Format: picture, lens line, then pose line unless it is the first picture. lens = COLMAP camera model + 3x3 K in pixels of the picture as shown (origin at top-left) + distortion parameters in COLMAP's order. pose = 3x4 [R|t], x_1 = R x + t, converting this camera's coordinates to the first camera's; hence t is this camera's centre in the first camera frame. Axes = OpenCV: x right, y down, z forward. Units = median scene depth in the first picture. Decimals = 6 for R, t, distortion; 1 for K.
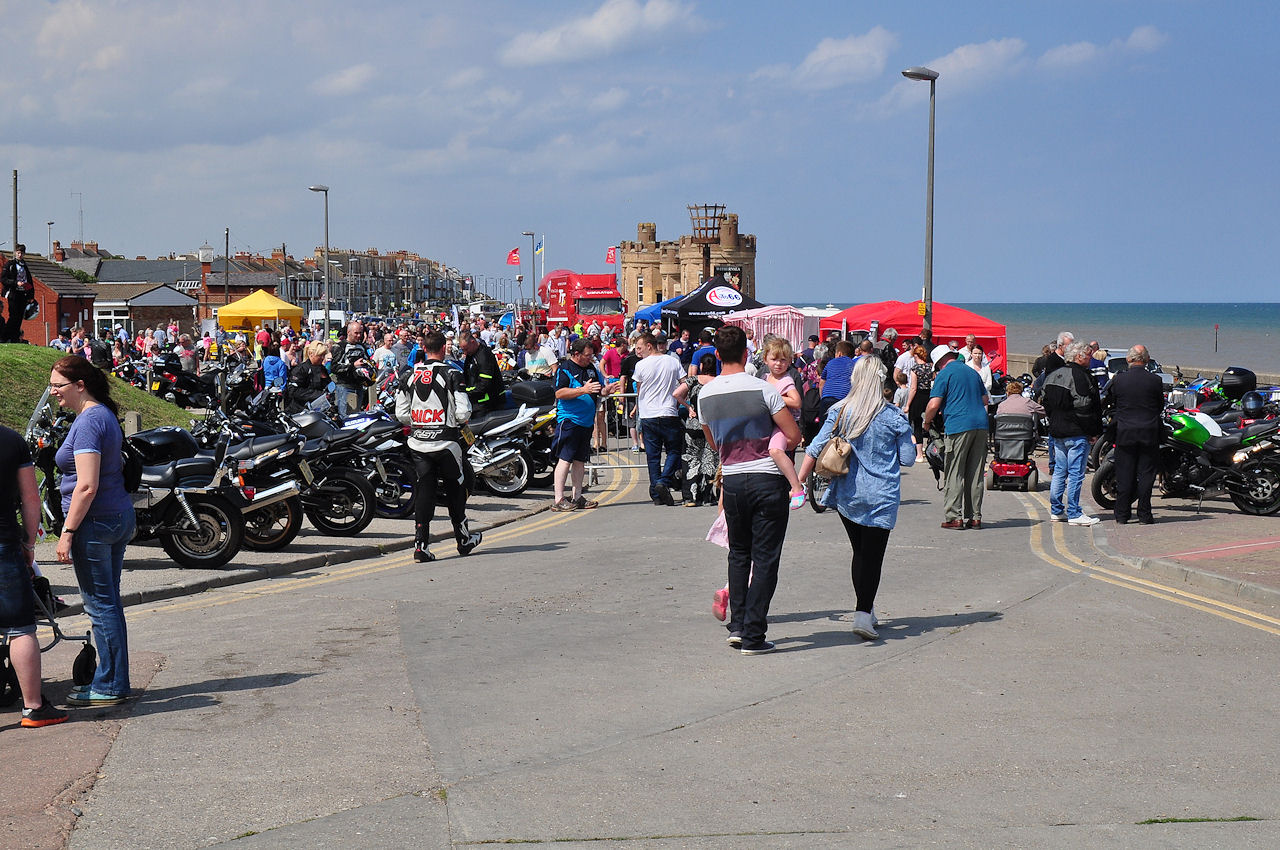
lens RADIAL K [[2116.9, 0, 639.6], [0, 2116.9, 425.3], [0, 0, 1]] dist [0.039130, 0.000000]
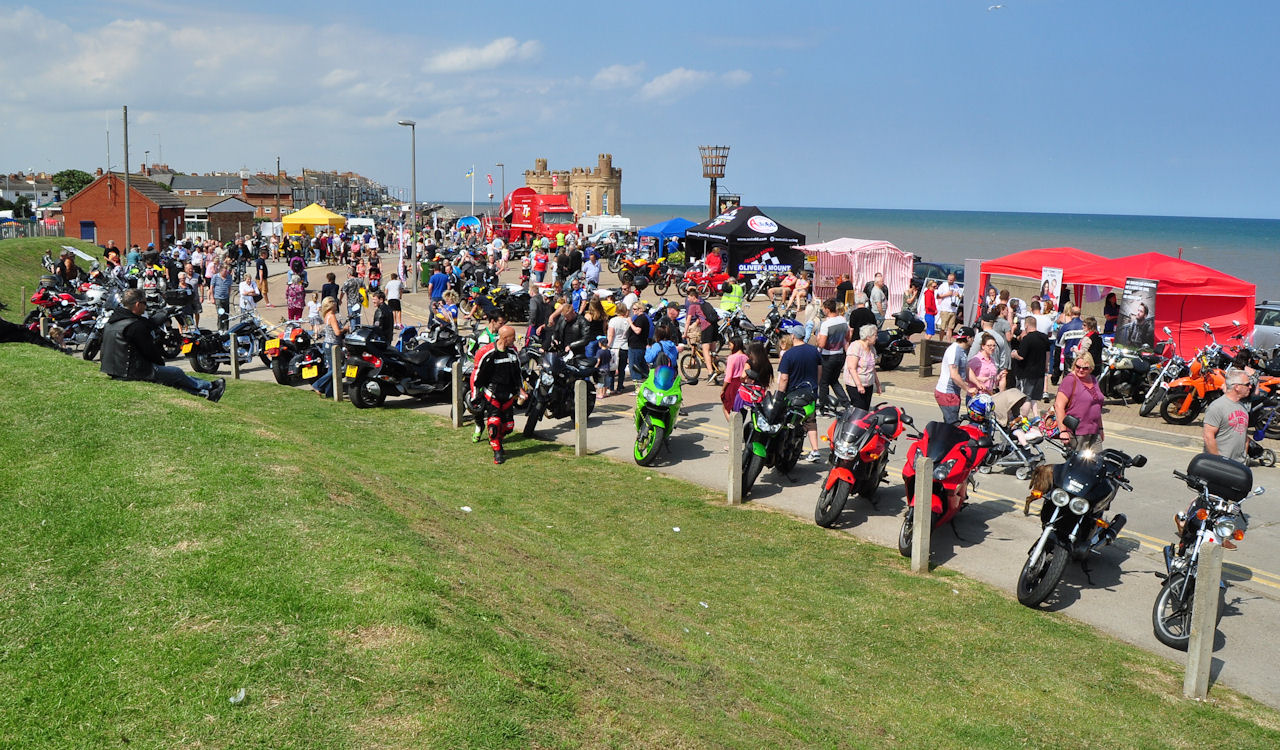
lens RADIAL K [[1076.7, 0, 640.4], [0, 1076.7, 375.7], [0, 0, 1]] dist [-0.061272, -0.000949]
pose [[0.986046, -0.009576, 0.166196, -0.061501], [-0.007537, 0.994752, 0.102034, -0.018132], [-0.166301, -0.101863, 0.980800, 0.200769]]
